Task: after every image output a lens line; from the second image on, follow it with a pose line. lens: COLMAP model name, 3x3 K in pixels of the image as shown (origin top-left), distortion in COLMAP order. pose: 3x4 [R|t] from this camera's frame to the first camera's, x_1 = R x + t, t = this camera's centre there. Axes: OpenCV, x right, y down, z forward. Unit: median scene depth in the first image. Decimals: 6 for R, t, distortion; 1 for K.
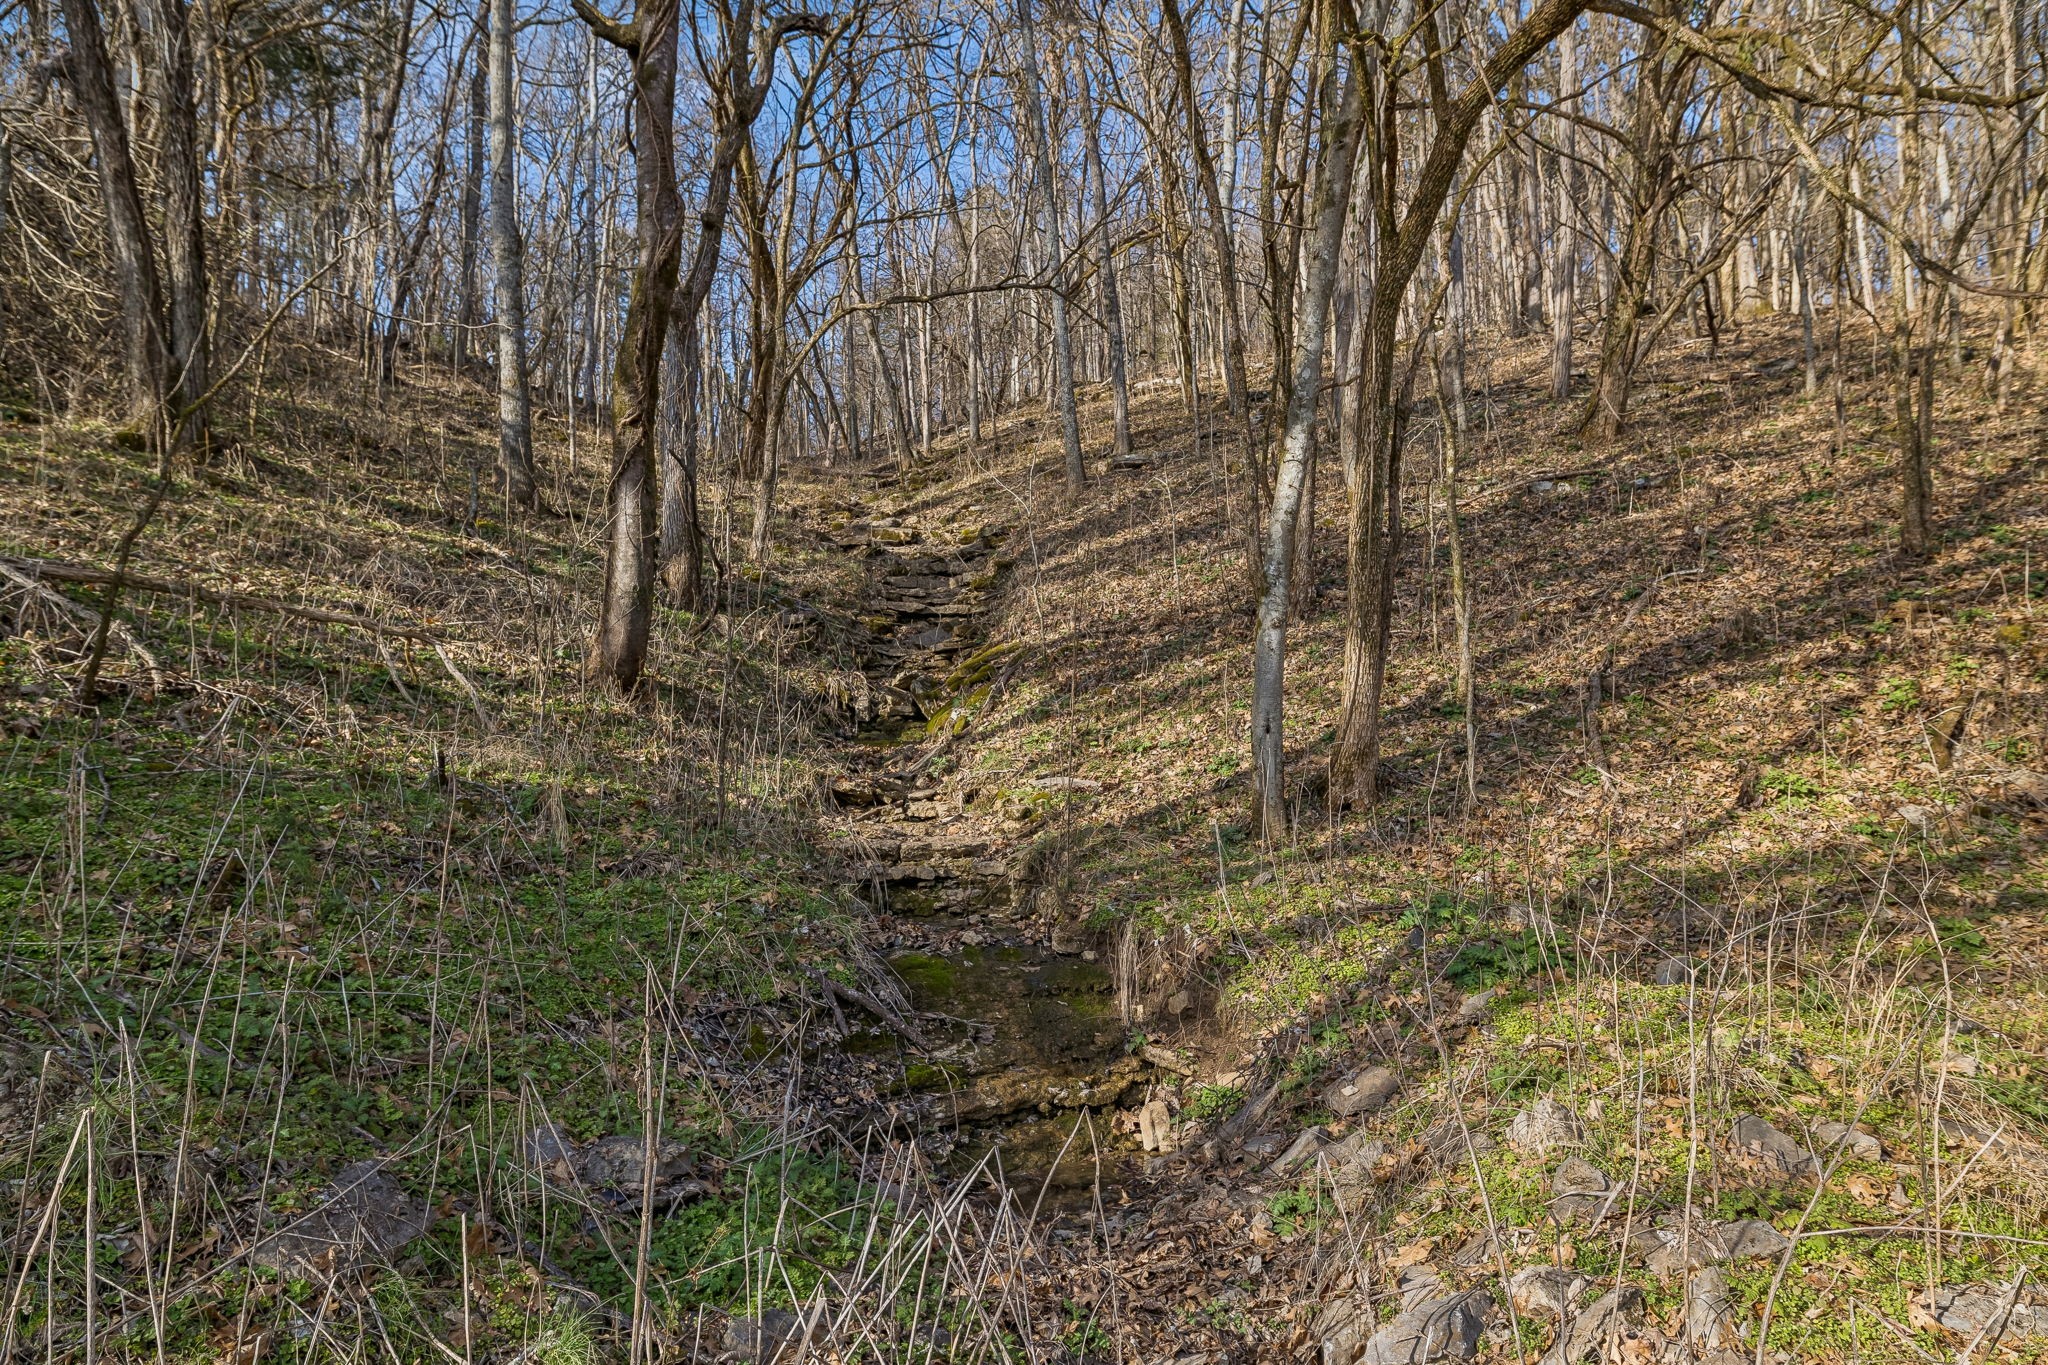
lens RADIAL K [[1301.1, 0, 1018.9], [0, 1301.1, 674.1], [0, 0, 1]] dist [0.002239, 0.000395]
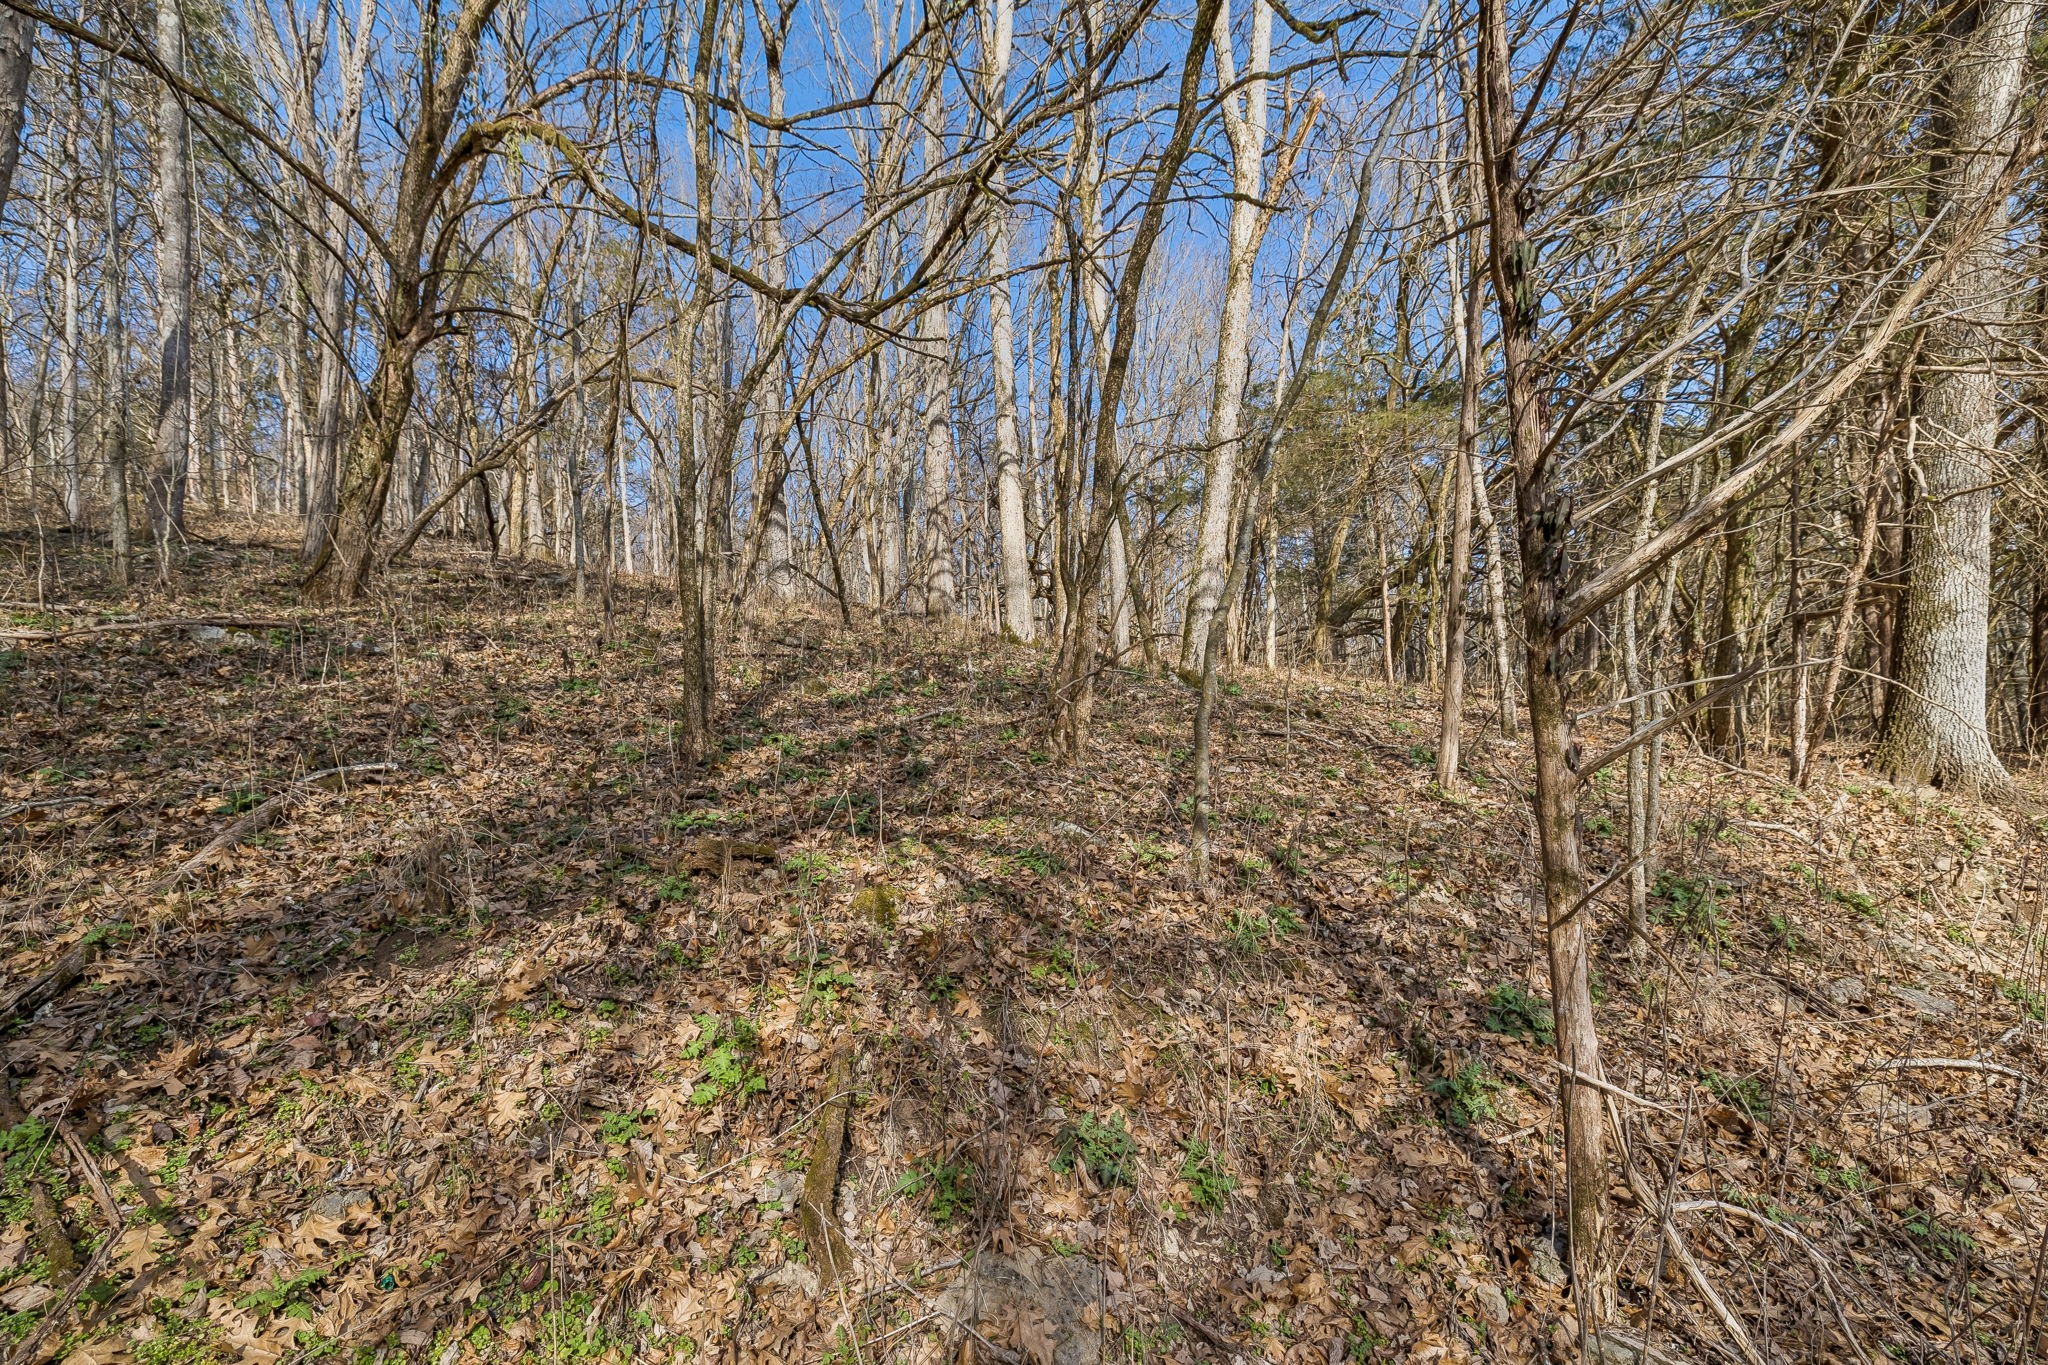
lens RADIAL K [[935.6, 0, 1015.6], [0, 935.6, 766.9], [0, 0, 1]] dist [-0.000656, -0.000093]
pose [[0.555371, 0.063901, 0.829144, 0.413002], [0.007236, 0.996634, -0.081656, -0.053459], [-0.831571, 0.051349, 0.553039, 0.661998]]
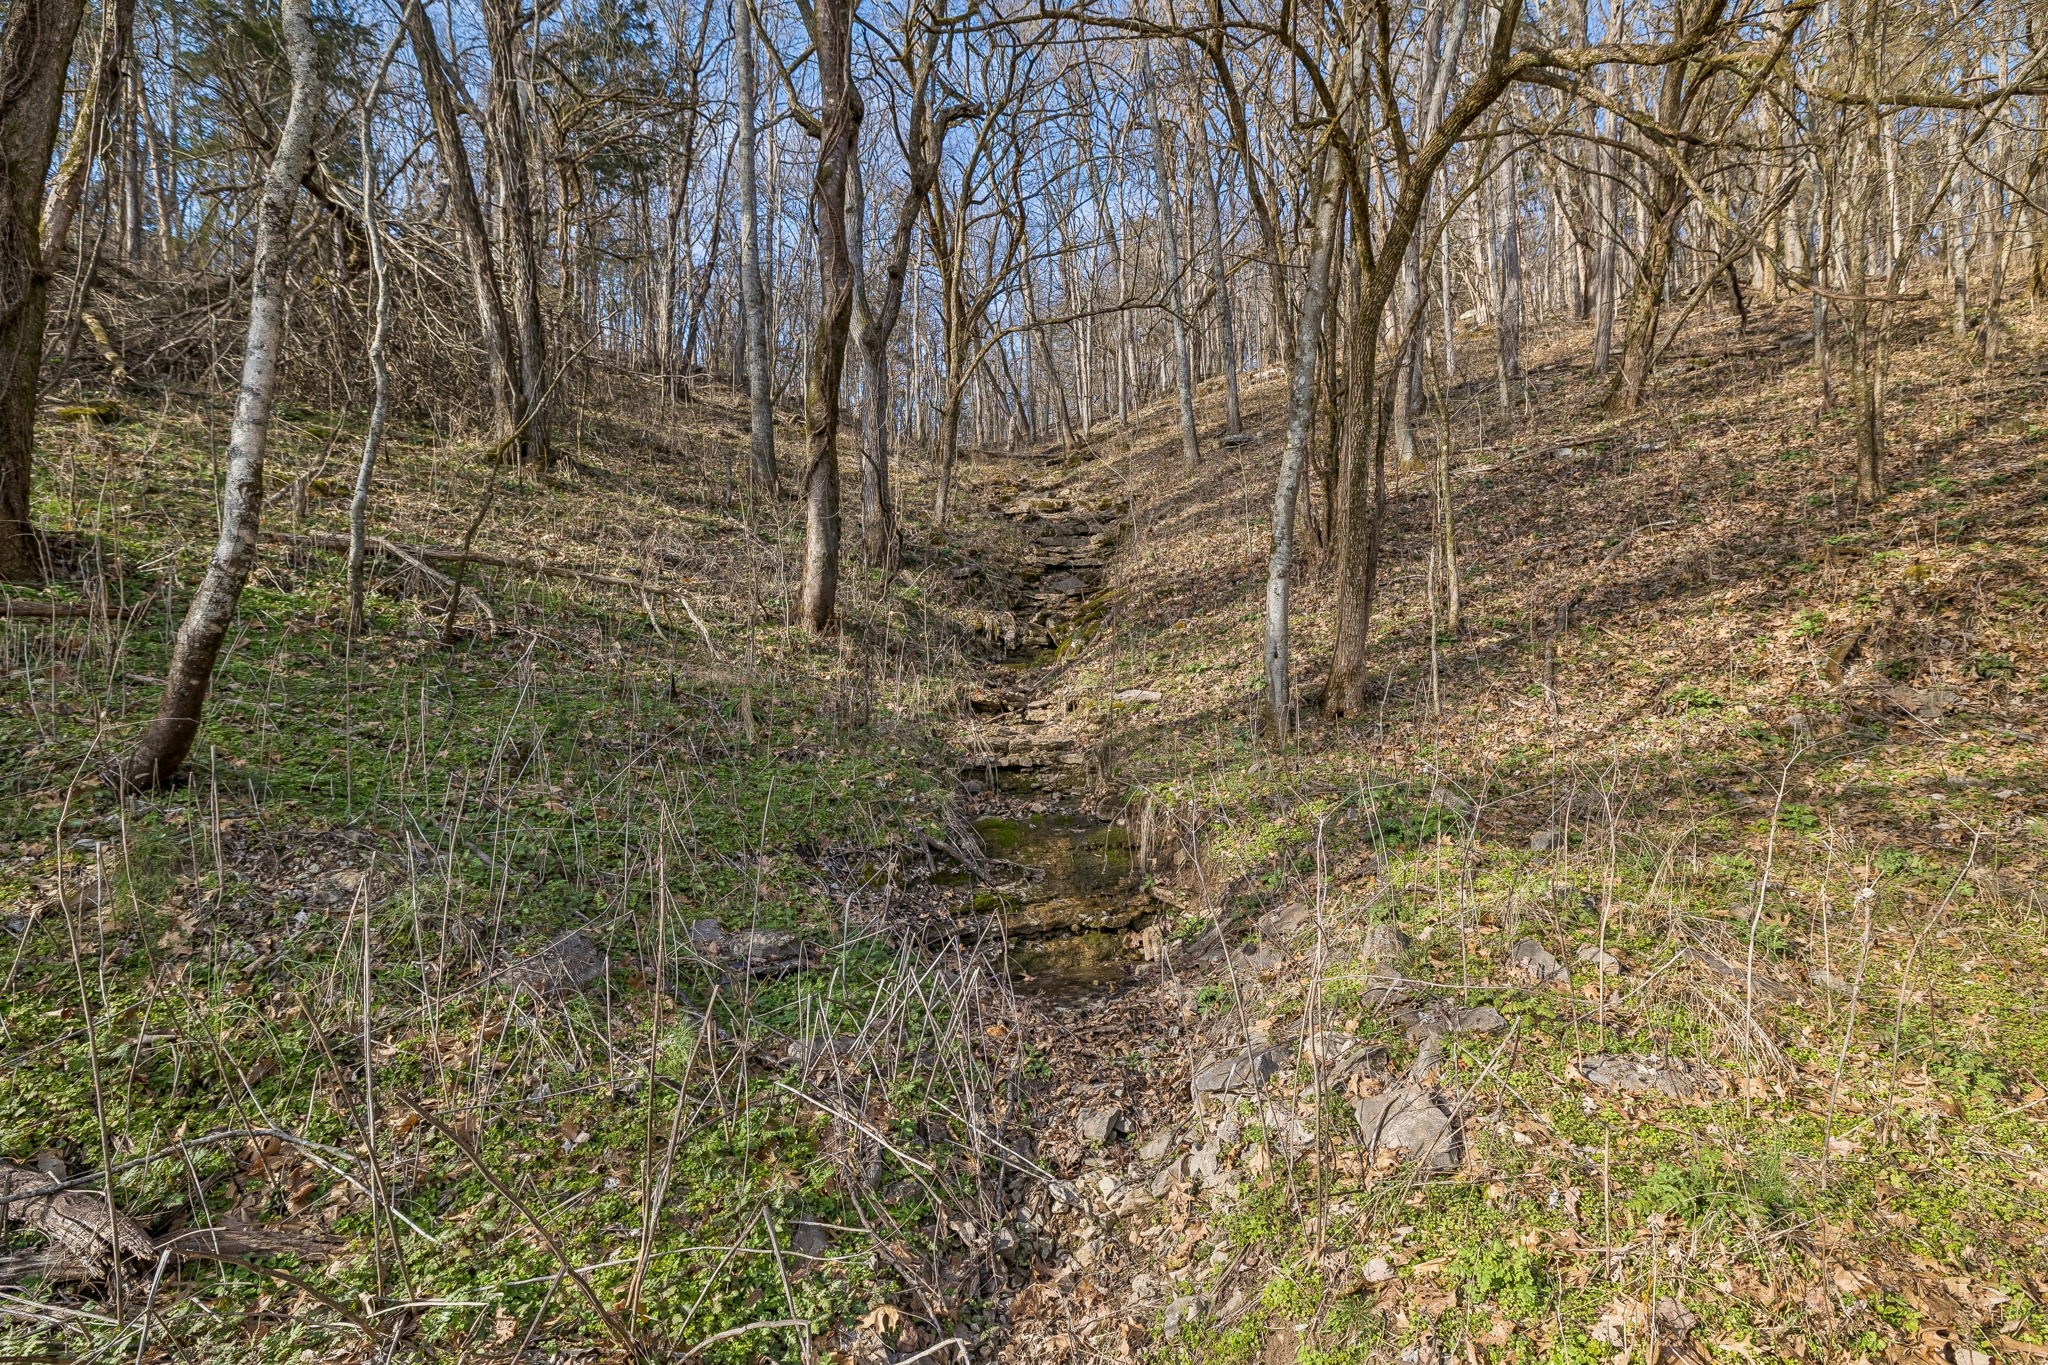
lens RADIAL K [[1029.2, 0, 1022.8], [0, 1029.2, 659.3], [0, 0, 1]] dist [-0.004682, 0.002002]
pose [[0.988411, -0.004134, -0.151747, 0.086934], [0.011487, 0.998800, 0.047612, -0.005079], [0.151368, -0.048804, 0.987272, -0.054966]]
